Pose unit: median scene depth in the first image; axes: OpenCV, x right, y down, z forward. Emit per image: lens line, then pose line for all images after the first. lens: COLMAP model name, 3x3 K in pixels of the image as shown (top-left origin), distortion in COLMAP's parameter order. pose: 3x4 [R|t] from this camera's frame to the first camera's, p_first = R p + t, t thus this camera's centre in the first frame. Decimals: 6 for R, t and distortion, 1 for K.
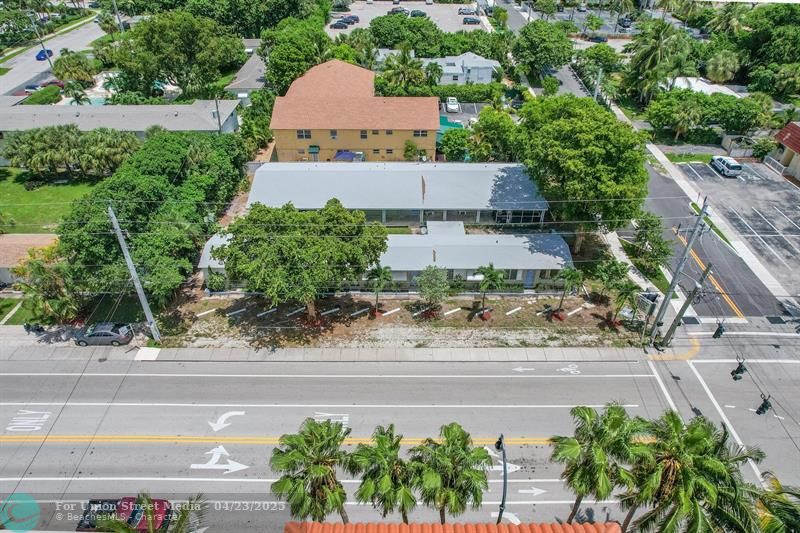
lens RADIAL K [[536.4, 0, 400.0], [0, 536.4, 266.5], [0, 0, 1]] dist [-0.072486, 0.057359]
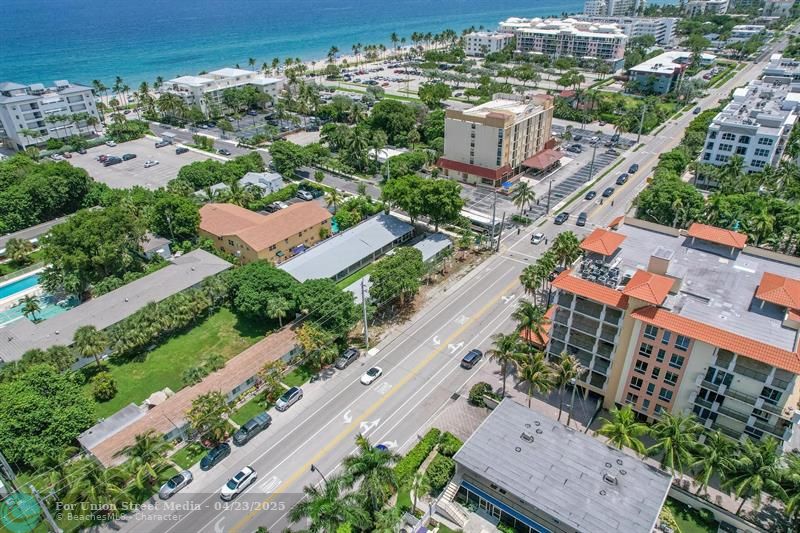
lens RADIAL K [[536.4, 0, 400.0], [0, 536.4, 266.5], [0, 0, 1]] dist [-0.072486, 0.057359]
pose [[0.618043, -0.403111, 0.674926, -1.401943], [0.478258, 0.874177, 0.084167, -0.201343], [-0.623933, 0.270770, 0.733070, -0.533802]]
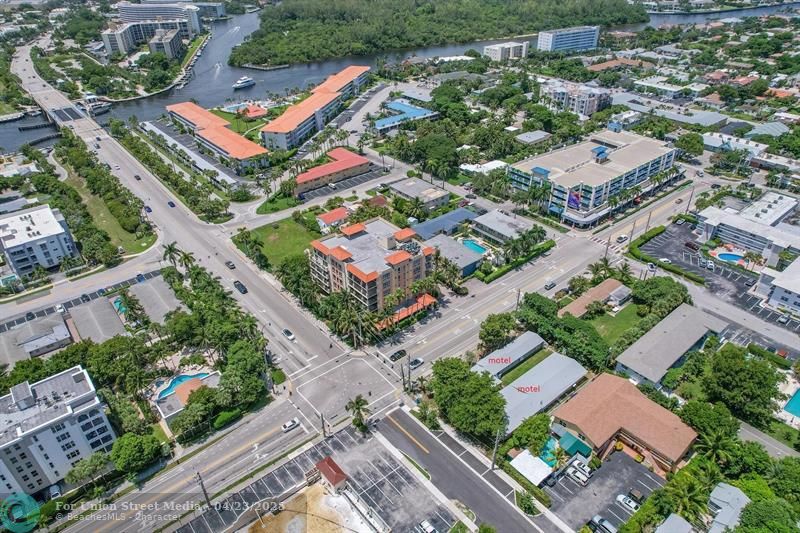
lens RADIAL K [[536.4, 0, 400.0], [0, 536.4, 266.5], [0, 0, 1]] dist [-0.072486, 0.057359]
pose [[-0.765094, 0.345357, -0.543469, 1.695121], [-0.382064, 0.435905, 0.814871, -2.316288], [0.518322, 0.831093, -0.201560, 0.882526]]
